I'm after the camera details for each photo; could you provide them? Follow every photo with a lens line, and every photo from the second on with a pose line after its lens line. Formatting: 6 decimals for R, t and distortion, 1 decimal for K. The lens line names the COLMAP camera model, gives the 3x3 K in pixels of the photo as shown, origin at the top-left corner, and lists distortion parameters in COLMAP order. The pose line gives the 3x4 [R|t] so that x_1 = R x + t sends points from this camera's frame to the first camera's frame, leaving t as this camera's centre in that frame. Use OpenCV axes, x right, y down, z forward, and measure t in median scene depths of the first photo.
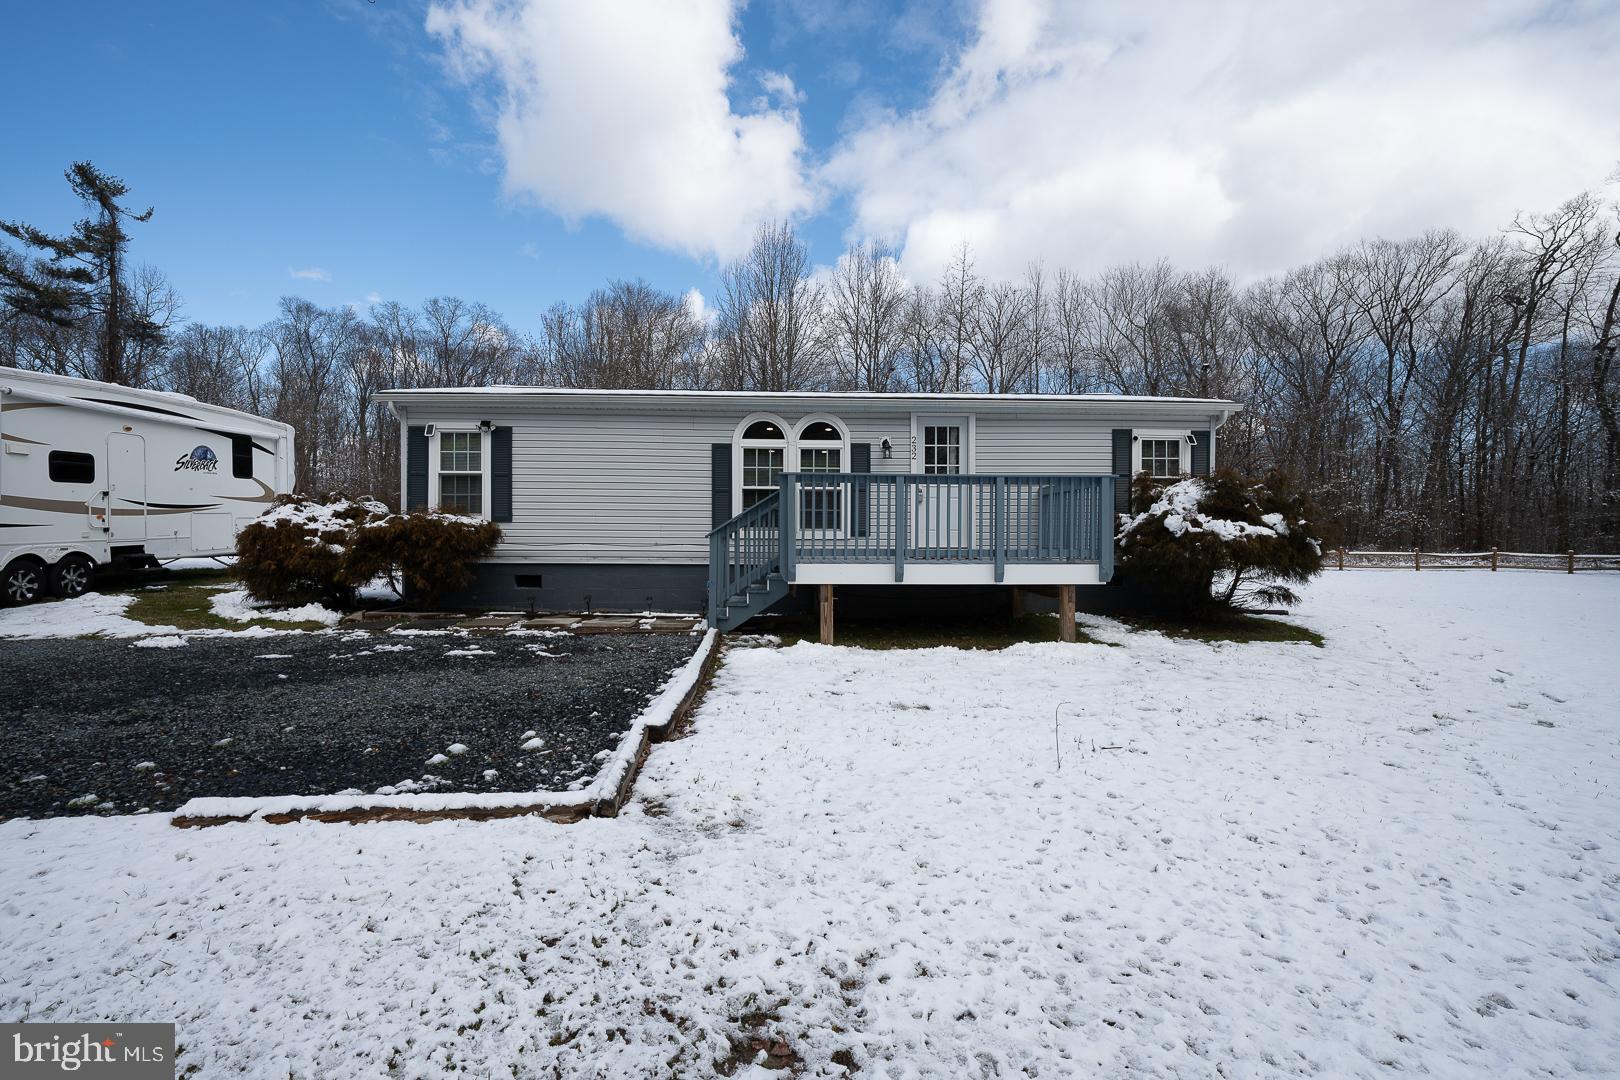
lens RADIAL K [[732.1, 0, 811.4], [0, 732.1, 537.2], [0, 0, 1]] dist [-0.002297, 0.001120]
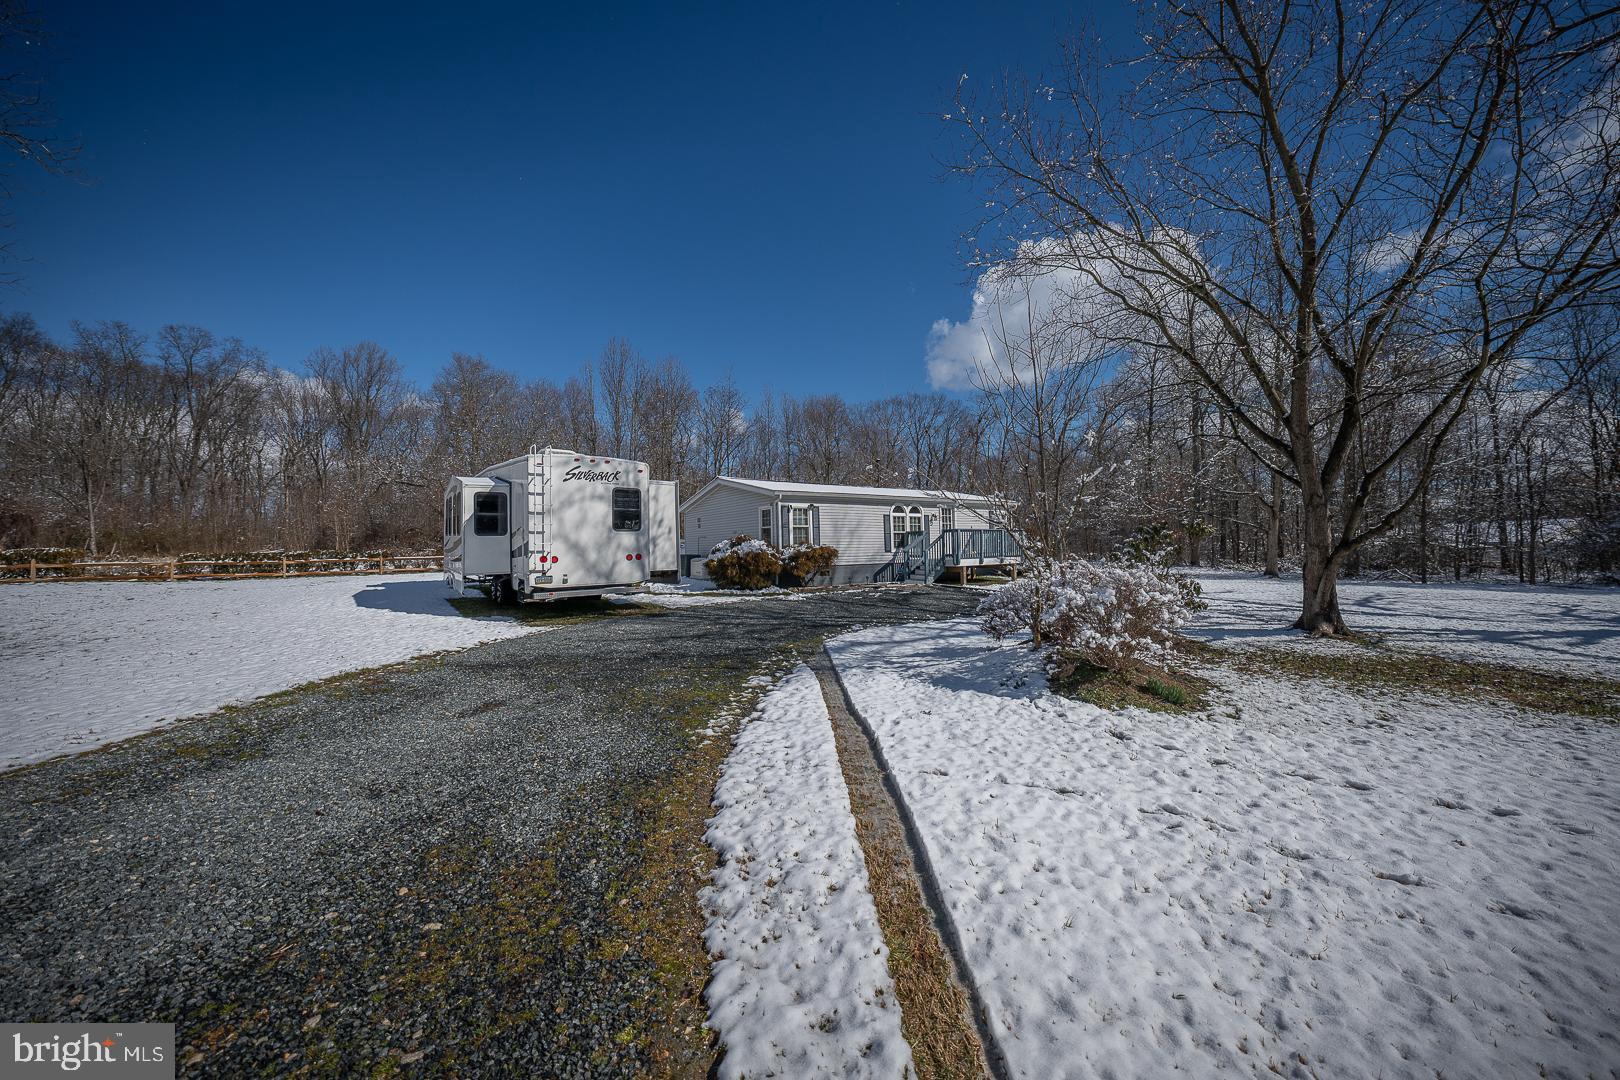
lens RADIAL K [[557.9, 0, 811.6], [0, 557.9, 537.3], [0, 0, 1]] dist [-0.029652, 0.006654]
pose [[0.845125, -0.011358, 0.534449, -1.441209], [0.026819, 0.999416, -0.021170, -0.018334], [-0.533896, 0.032225, 0.844936, -0.490583]]
